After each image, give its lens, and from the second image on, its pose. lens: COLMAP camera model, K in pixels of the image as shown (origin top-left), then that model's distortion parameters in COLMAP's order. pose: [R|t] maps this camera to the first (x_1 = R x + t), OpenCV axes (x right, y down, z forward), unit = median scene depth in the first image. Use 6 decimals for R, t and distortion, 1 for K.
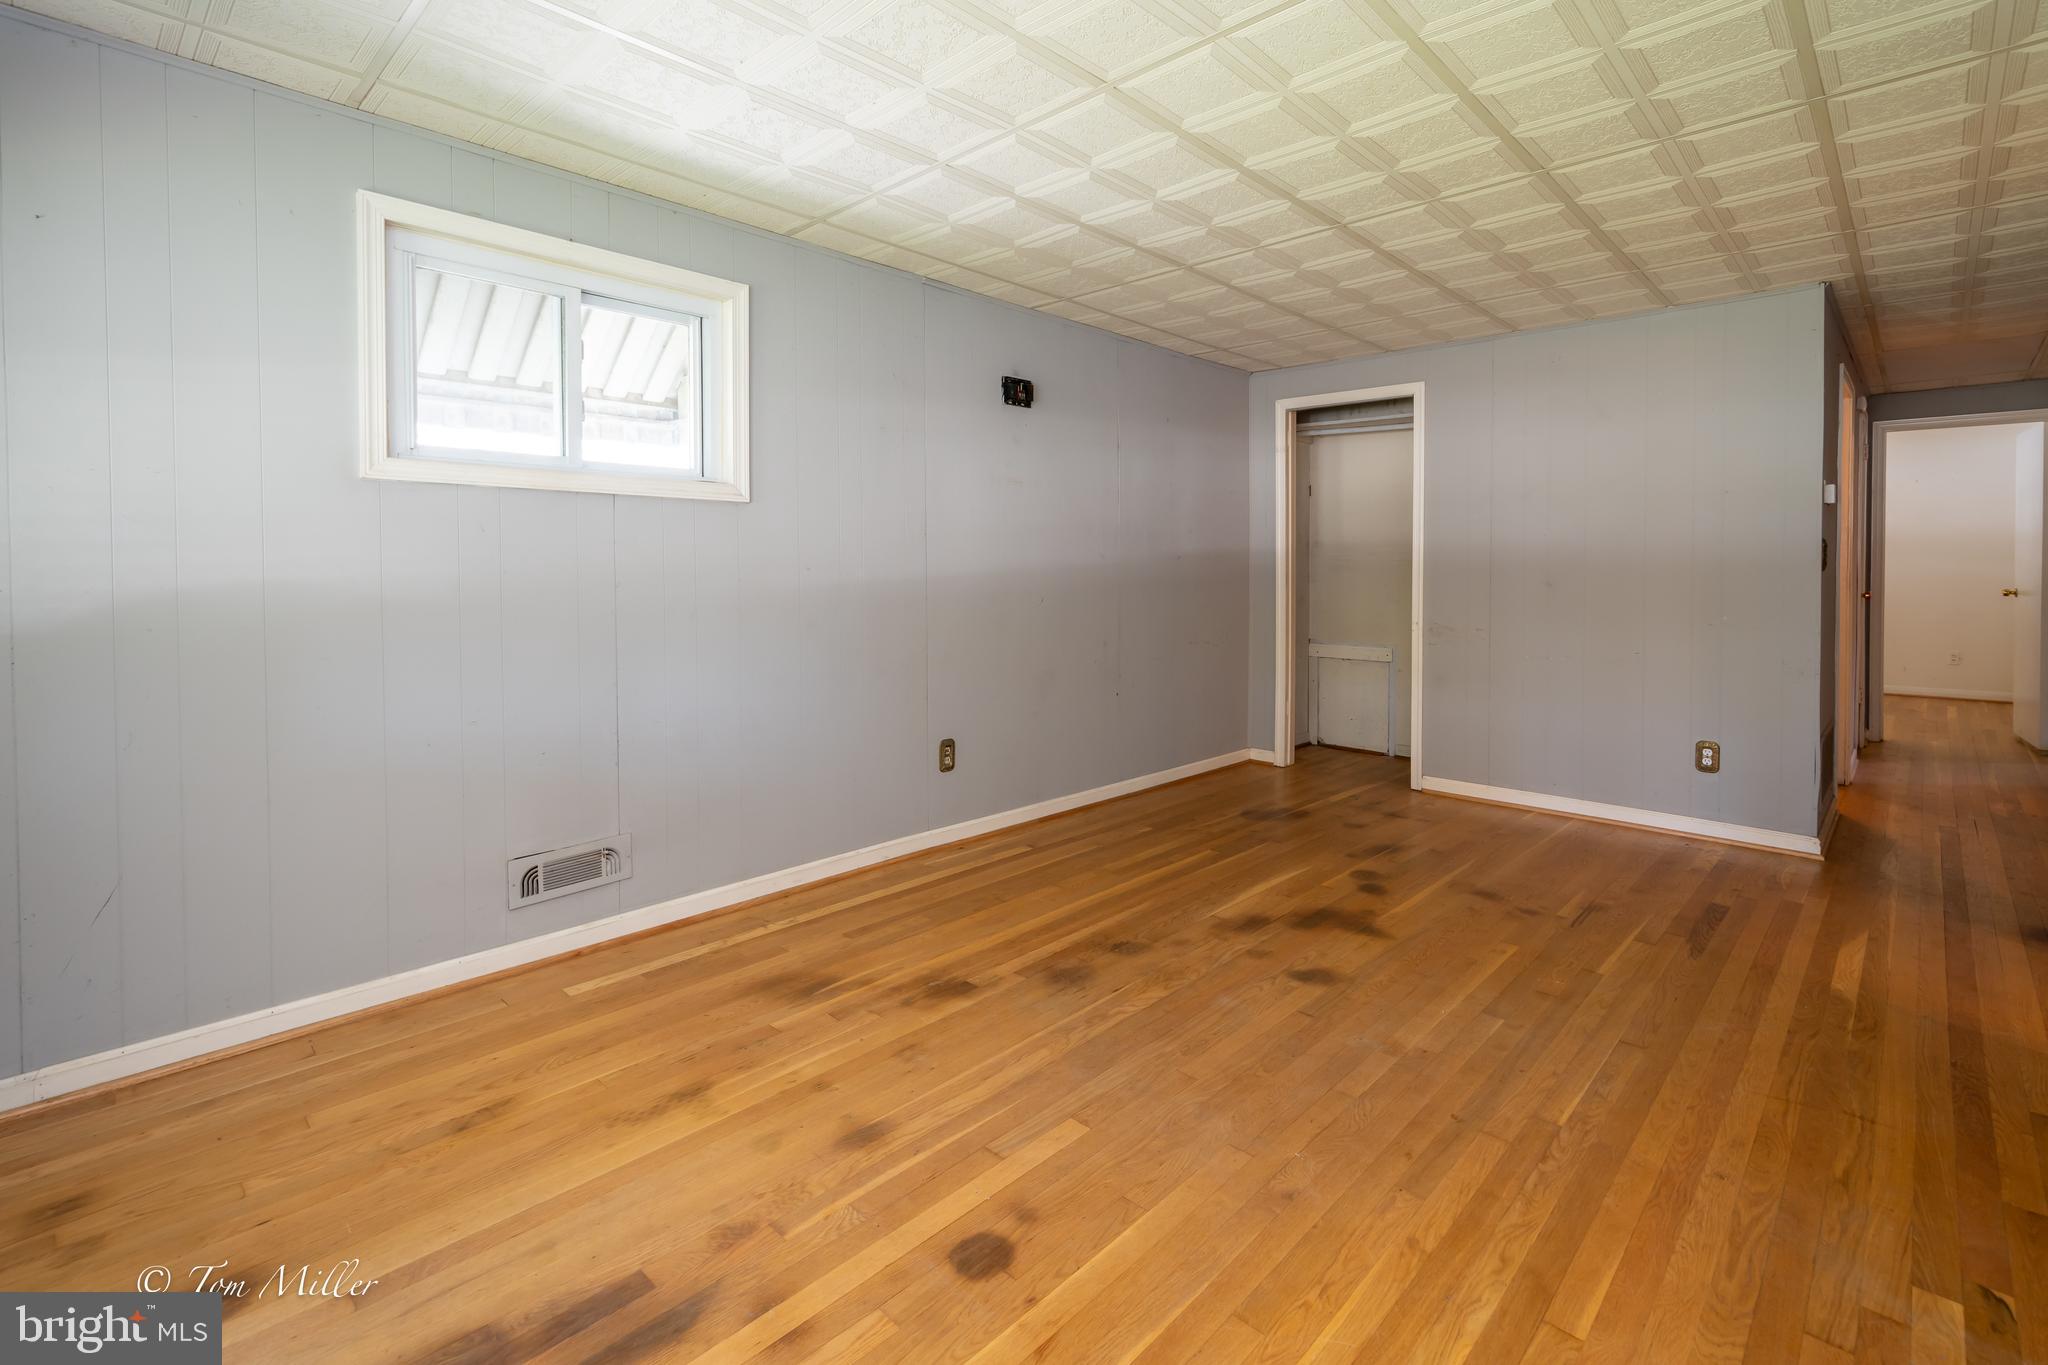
lens RADIAL K [[963.2, 0, 1045.3], [0, 963.2, 586.3], [0, 0, 1]] dist [0.015353, 0.000311]
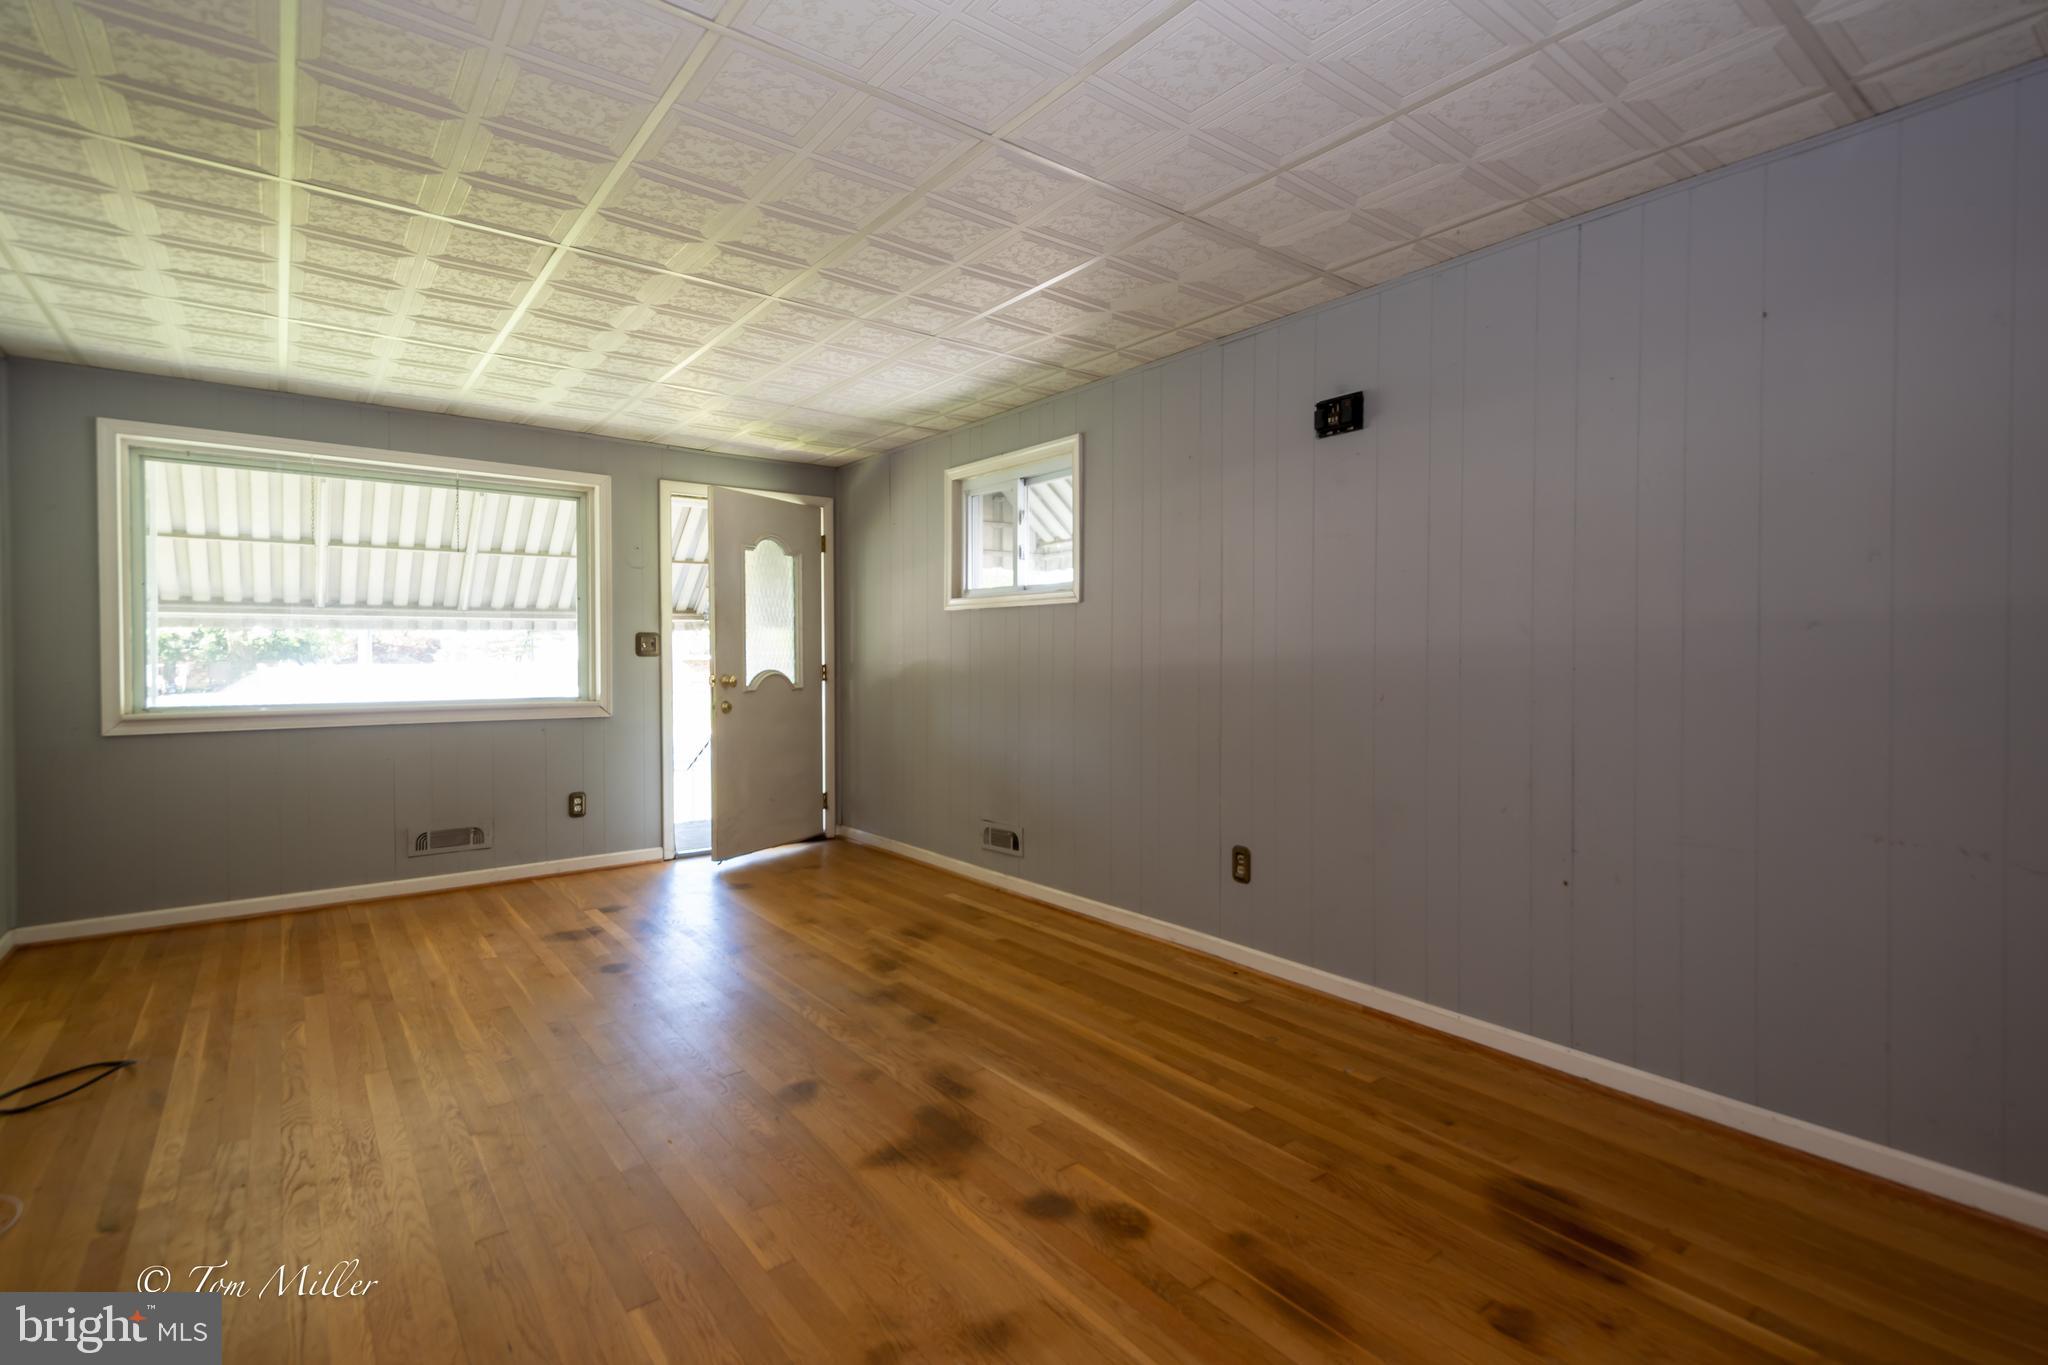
lens RADIAL K [[963.2, 0, 1018.3], [0, 963.2, 670.9], [0, 0, 1]] dist [0.015353, 0.000311]
pose [[-0.179328, 0.017180, -0.983639, 1.192896], [-0.016815, 0.999648, 0.020525, -0.025361], [0.983646, 0.020220, -0.178976, 1.419065]]
